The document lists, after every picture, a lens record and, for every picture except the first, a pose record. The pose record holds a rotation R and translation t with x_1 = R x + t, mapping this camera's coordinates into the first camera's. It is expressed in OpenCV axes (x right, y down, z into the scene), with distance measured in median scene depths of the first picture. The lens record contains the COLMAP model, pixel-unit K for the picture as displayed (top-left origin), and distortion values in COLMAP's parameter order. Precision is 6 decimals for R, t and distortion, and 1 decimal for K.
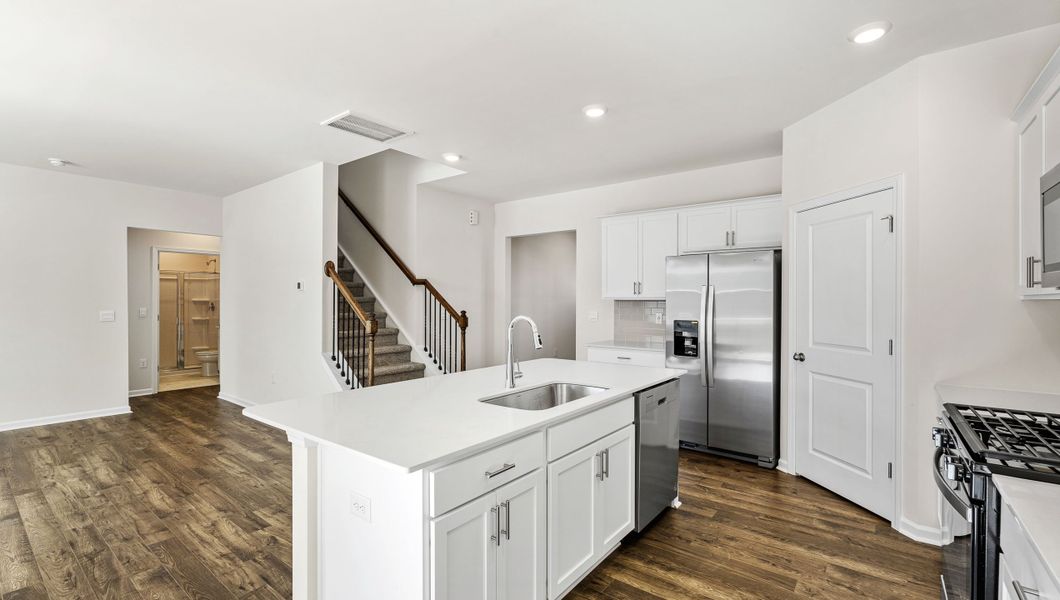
lens RADIAL K [[459.7, 0, 529.4], [0, 459.7, 300.3], [0, 0, 1]] dist [-0.005961, -0.000599]
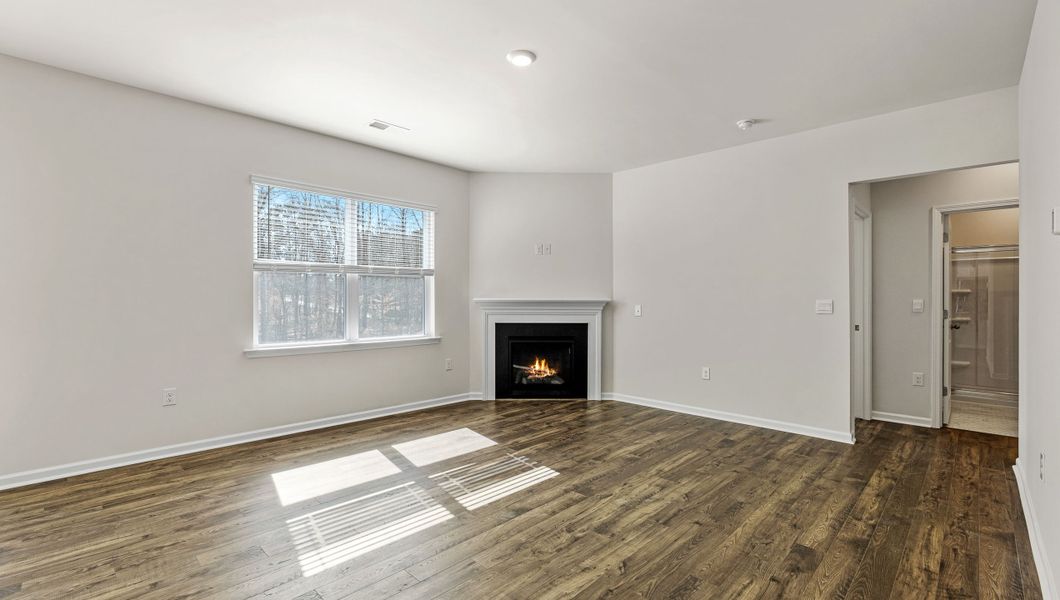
lens RADIAL K [[459.7, 0, 525.6], [0, 459.7, 300.4], [0, 0, 1]] dist [-0.005961, -0.000599]
pose [[-0.106845, -0.000584, -0.994276, -0.164936], [-0.003982, 0.999992, -0.000159, 0.037292], [0.994268, 0.003942, -0.106847, 0.855290]]
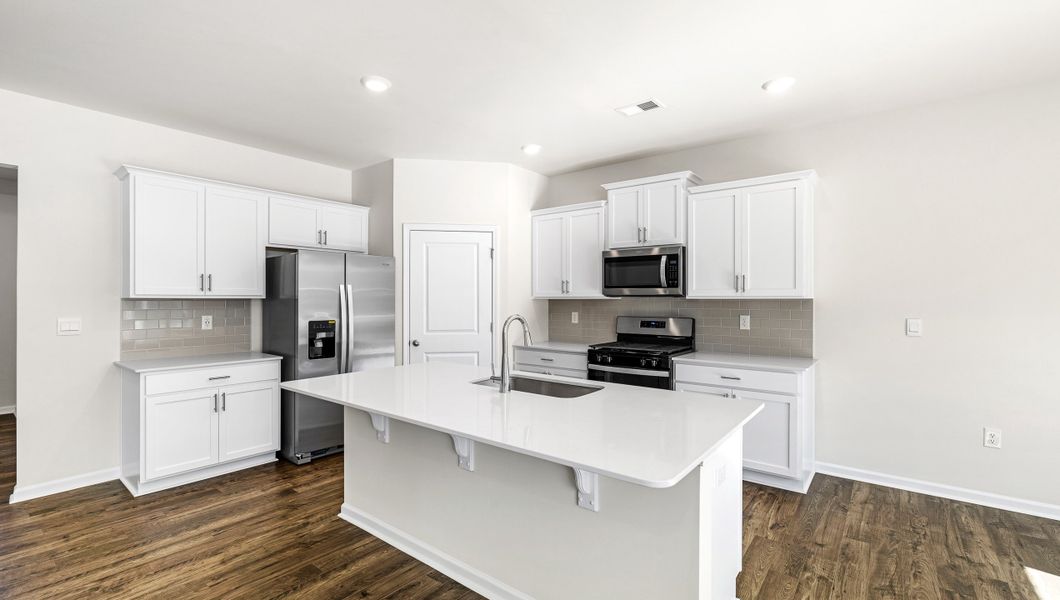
lens RADIAL K [[459.7, 0, 527.4], [0, 459.7, 299.4], [0, 0, 1]] dist [-0.005961, -0.000599]
pose [[0.003862, -0.003731, 0.999986, -0.650853], [-0.001820, 0.999991, 0.003738, -0.004283], [-0.999991, -0.001834, 0.003855, 0.631909]]
